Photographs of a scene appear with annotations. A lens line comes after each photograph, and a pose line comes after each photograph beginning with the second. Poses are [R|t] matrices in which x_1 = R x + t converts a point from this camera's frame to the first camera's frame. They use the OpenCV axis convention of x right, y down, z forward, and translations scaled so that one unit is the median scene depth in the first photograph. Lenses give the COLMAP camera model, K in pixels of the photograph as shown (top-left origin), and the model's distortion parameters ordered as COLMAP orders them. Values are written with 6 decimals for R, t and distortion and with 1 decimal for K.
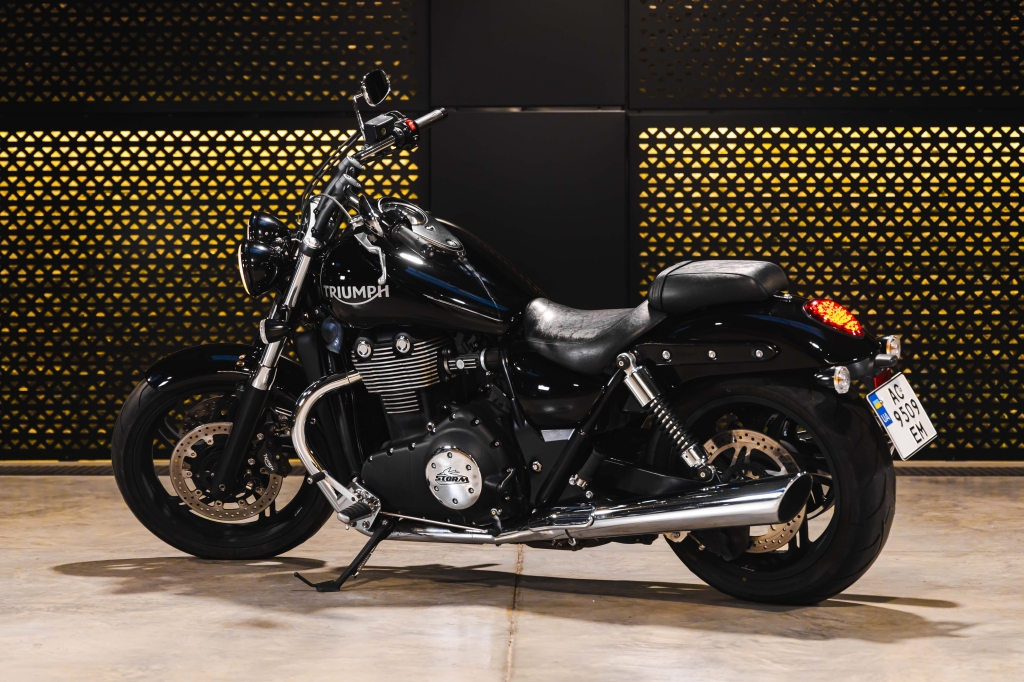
lens RADIAL K [[2572.4, 0, 512.0], [0, 2572.4, 341.0], [0, 0, 1]] dist [0.003421, 0.678220]
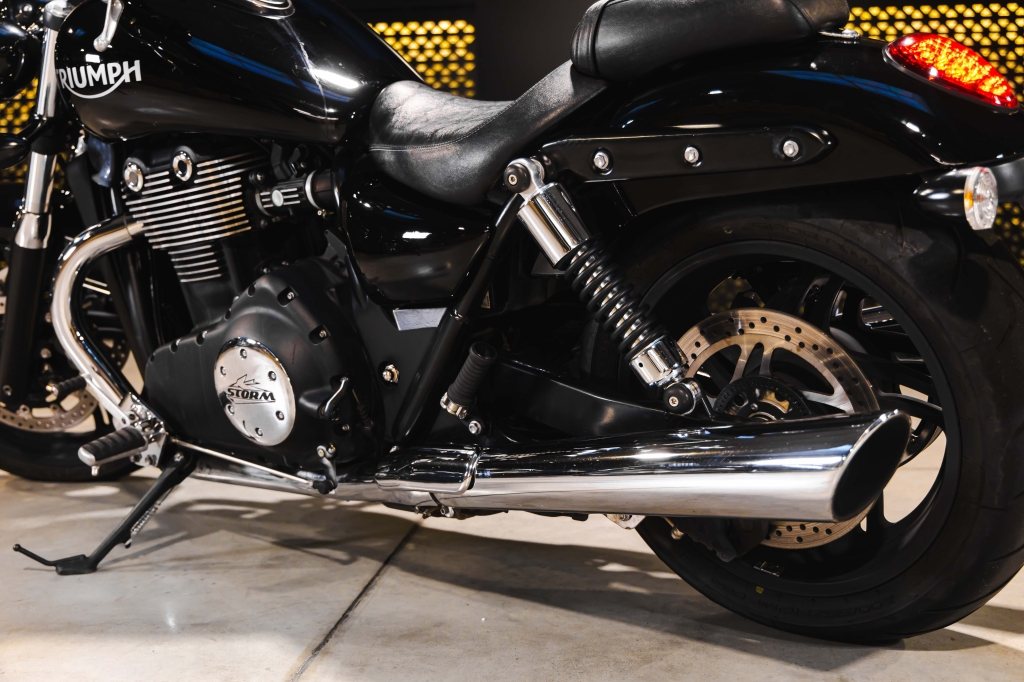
lens RADIAL K [[1392.1, 0, 512.0], [0, 1392.1, 341.0], [0, 0, 1]] dist [-0.015371, -0.010247]
pose [[0.994840, -0.002638, -0.101425, 0.068528], [0.009708, 0.997551, 0.069271, 0.020981], [0.100994, -0.069898, 0.992429, 0.712489]]
